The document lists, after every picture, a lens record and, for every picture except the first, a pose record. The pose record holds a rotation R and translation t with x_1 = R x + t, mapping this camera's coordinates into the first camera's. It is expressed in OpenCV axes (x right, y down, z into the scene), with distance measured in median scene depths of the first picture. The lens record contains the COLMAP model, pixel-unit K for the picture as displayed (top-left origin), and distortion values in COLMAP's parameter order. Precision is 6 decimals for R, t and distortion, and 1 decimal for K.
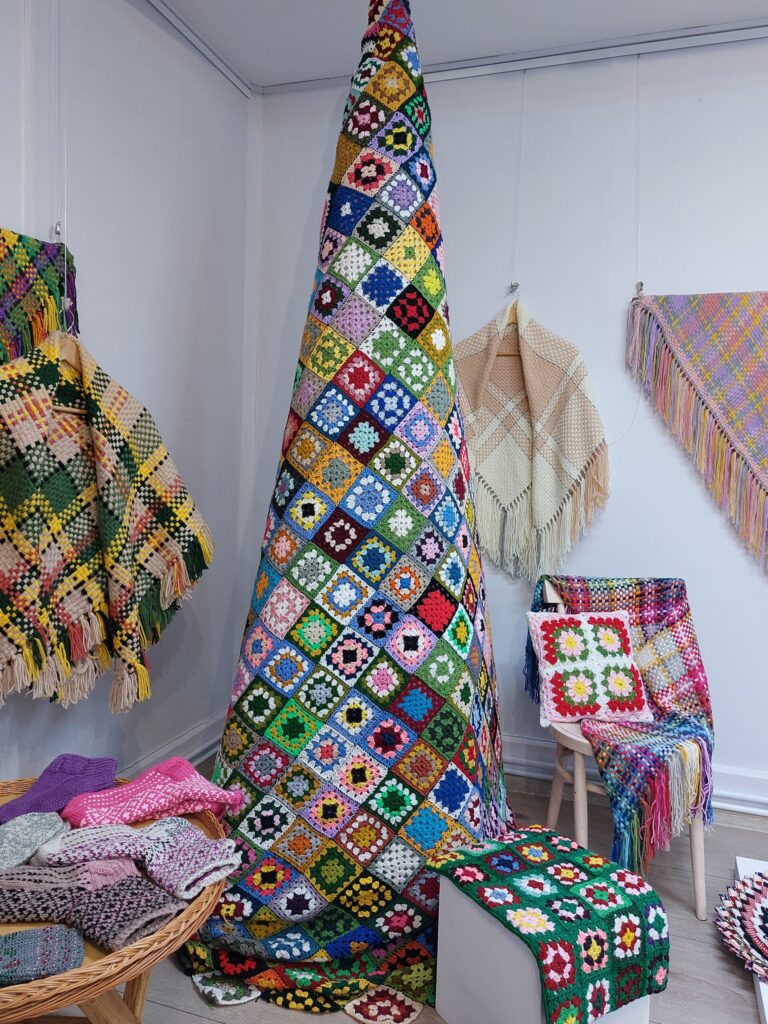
lens RADIAL K [[784.4, 0, 384.0], [0, 784.4, 512.0], [0, 0, 1]] dist [0.092699, -0.105235]
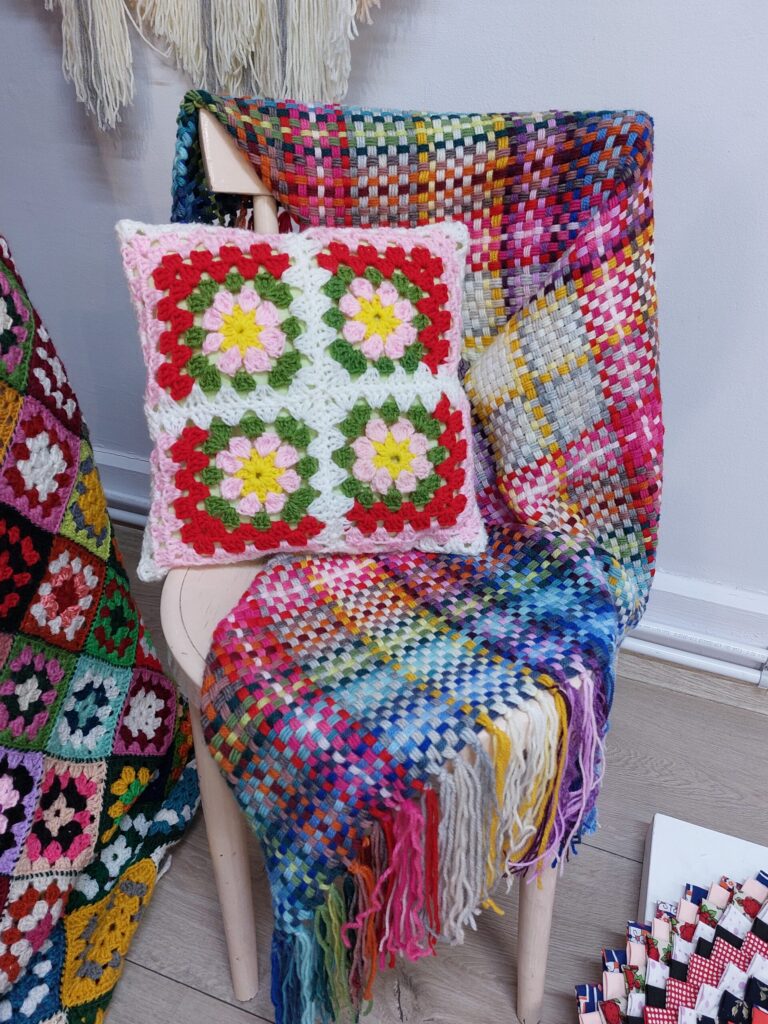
lens RADIAL K [[784.4, 0, 384.0], [0, 784.4, 512.0], [0, 0, 1]] dist [0.092699, -0.105235]
pose [[0.999682, 0.023351, -0.009557, 0.305249], [-0.016446, 0.890309, 0.455060, 0.089763], [0.019135, -0.454758, 0.890410, 0.713813]]
